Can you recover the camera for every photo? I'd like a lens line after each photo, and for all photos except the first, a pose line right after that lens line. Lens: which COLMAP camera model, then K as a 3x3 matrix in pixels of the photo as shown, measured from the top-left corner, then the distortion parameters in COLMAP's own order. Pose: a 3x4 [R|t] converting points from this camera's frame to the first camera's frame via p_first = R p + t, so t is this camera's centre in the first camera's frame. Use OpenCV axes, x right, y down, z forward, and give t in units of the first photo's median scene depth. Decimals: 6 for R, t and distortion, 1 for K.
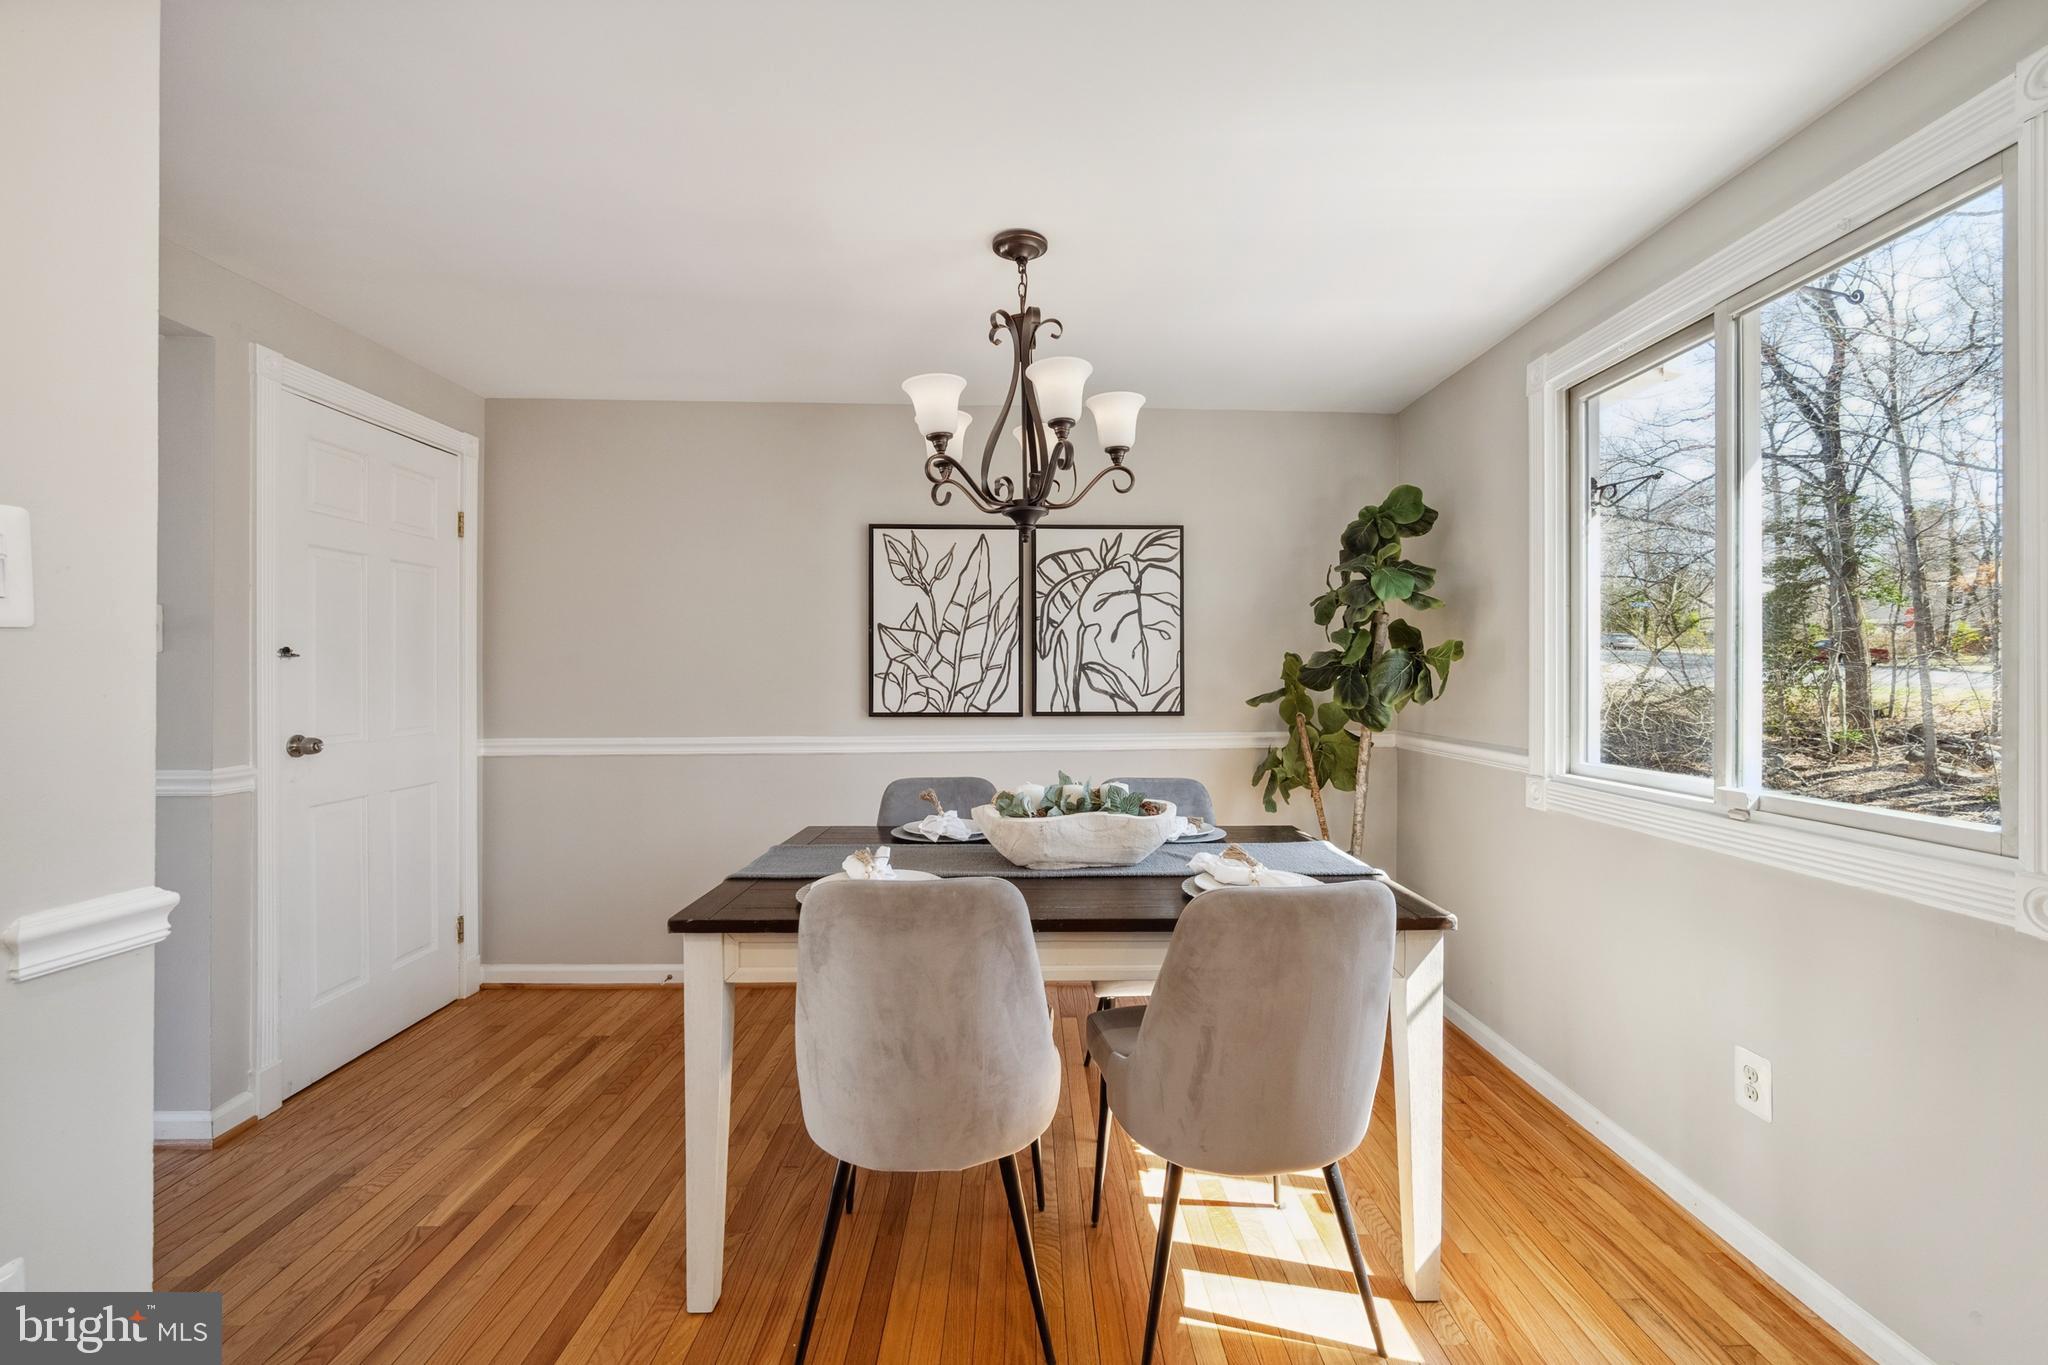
lens RADIAL K [[812.5, 0, 1042.4], [0, 812.5, 680.8], [0, 0, 1]] dist [0.000115, -0.000054]
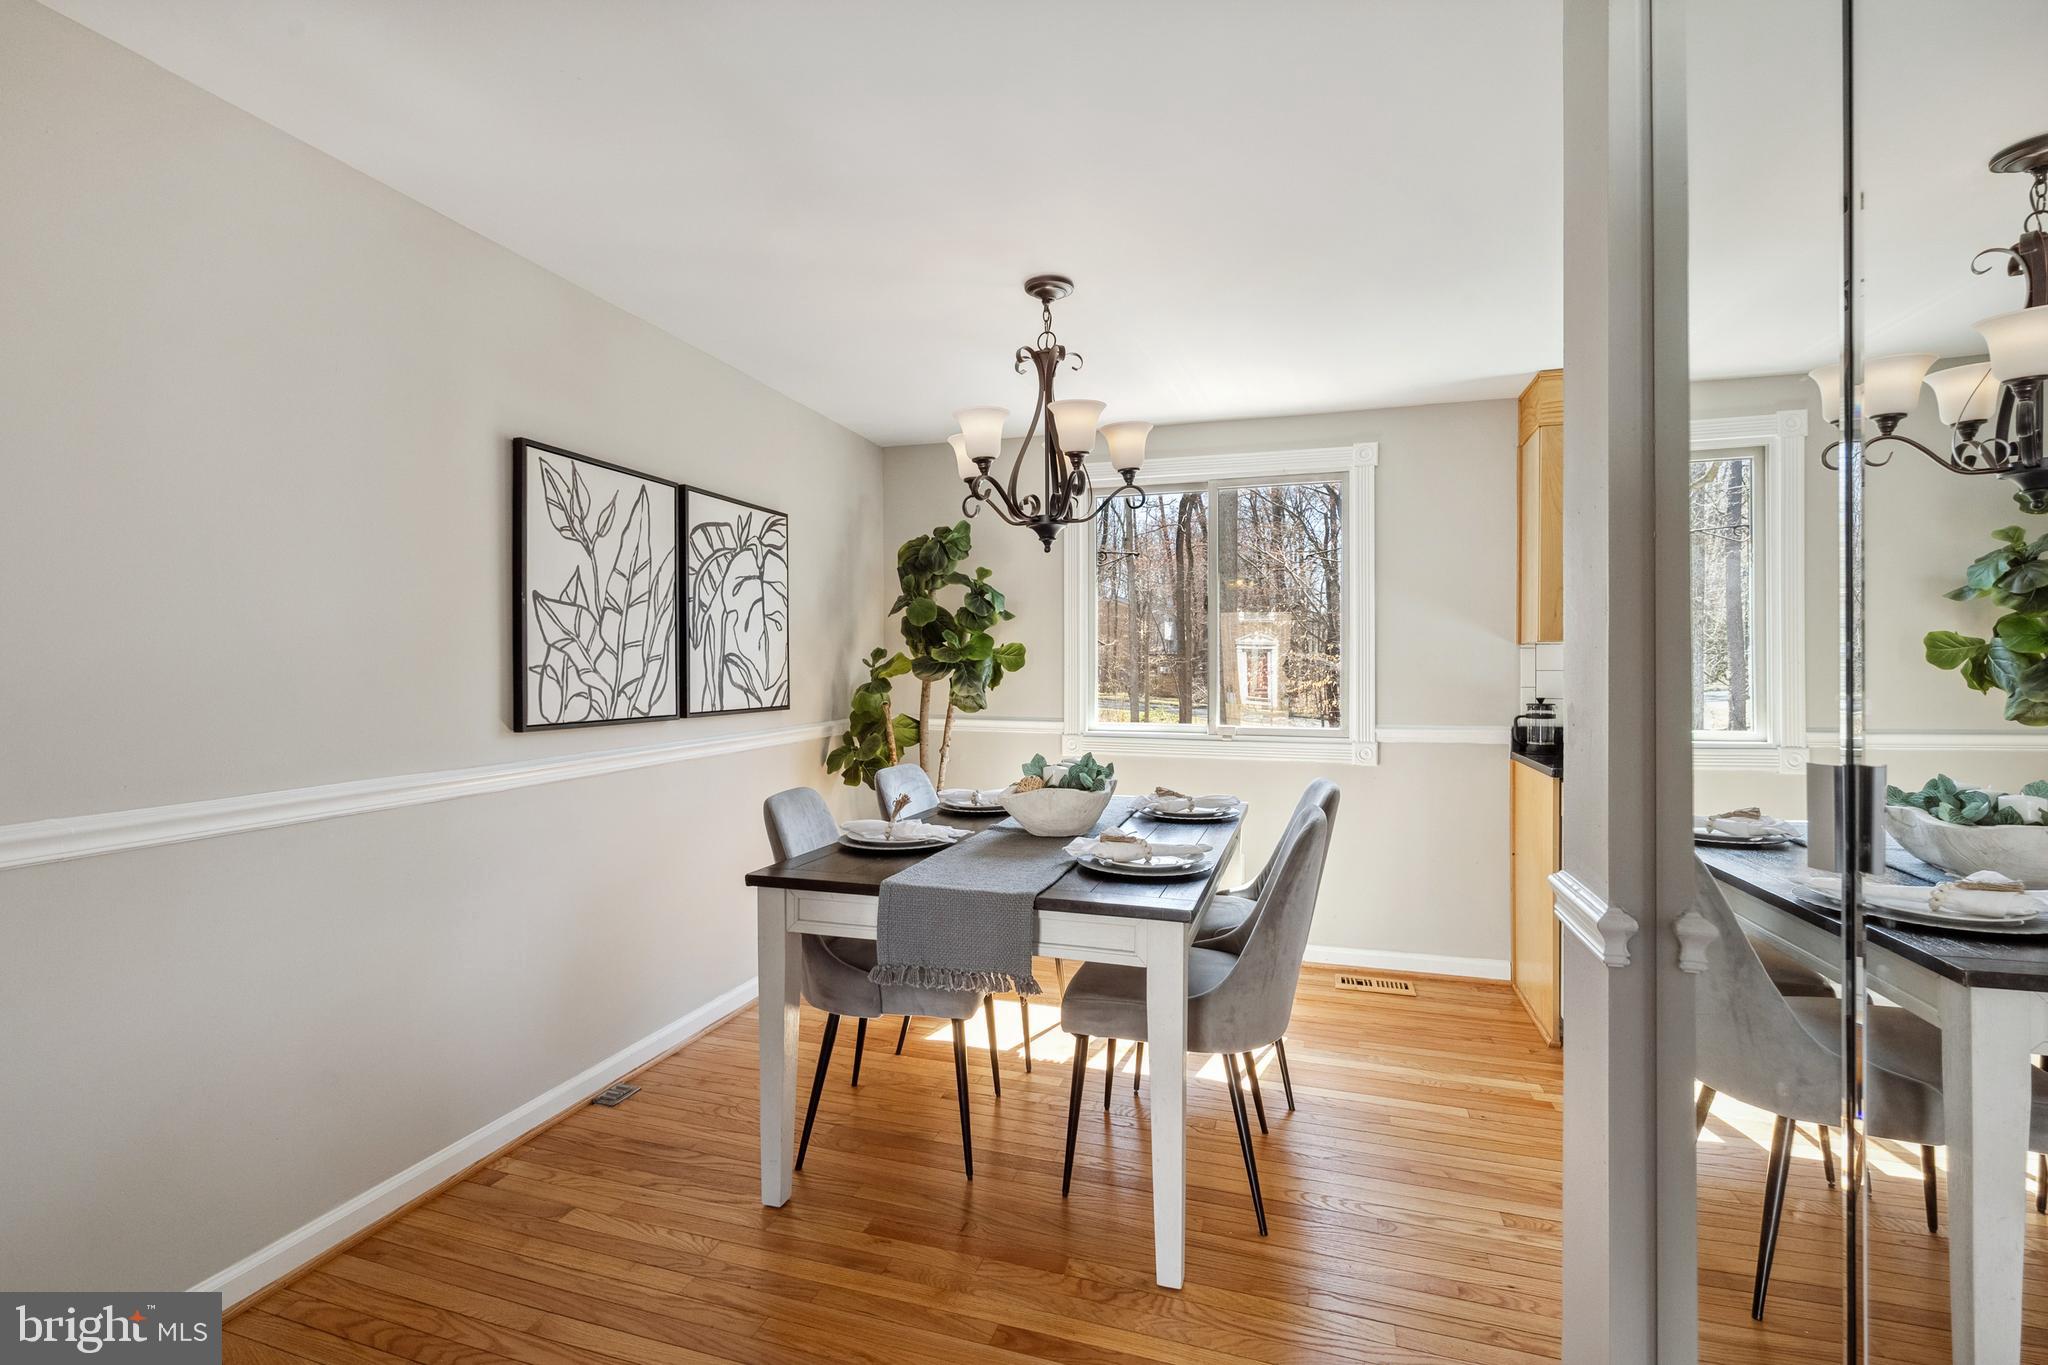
lens RADIAL K [[910.1, 0, 1024.0], [0, 910.1, 682.5], [0, 0, 1]] dist [0.000653, 0.000003]
pose [[0.332551, -0.016025, 0.942949, -0.770403], [0.002057, 0.999866, 0.016267, -0.006850], [-0.943083, -0.003470, 0.332539, 0.373757]]
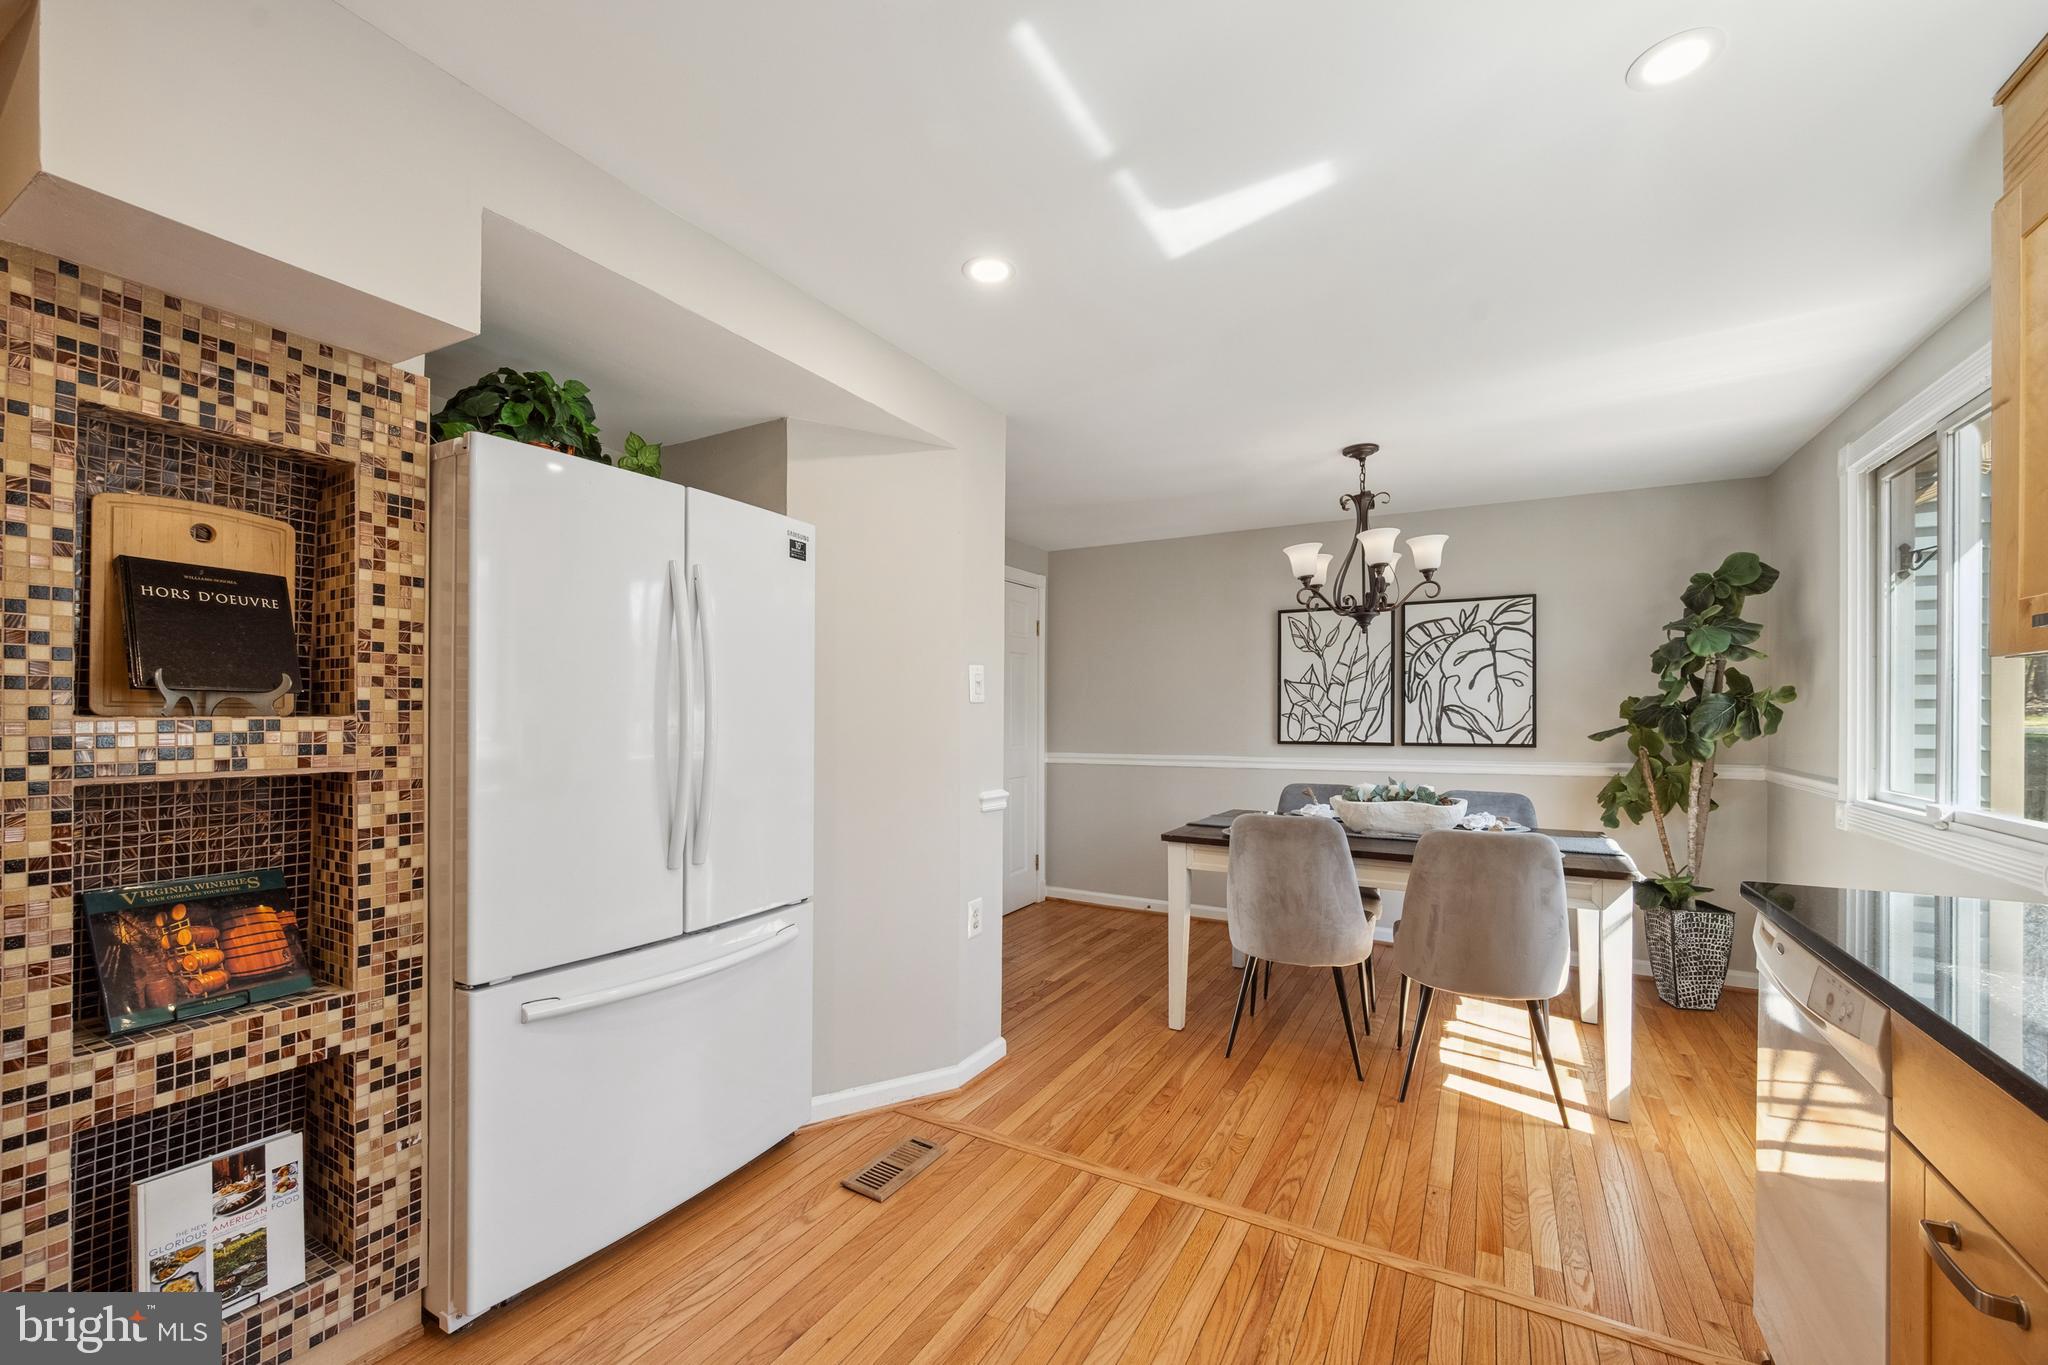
lens RADIAL K [[818.8, 0, 1025.8], [0, 818.8, 718.9], [0, 0, 1]] dist [0.000688, 0.000025]
pose [[0.852007, 0.002470, -0.523525, 0.166649], [-0.001861, 0.999997, 0.001688, -0.001698], [0.523527, -0.000464, 0.852009, -0.473077]]
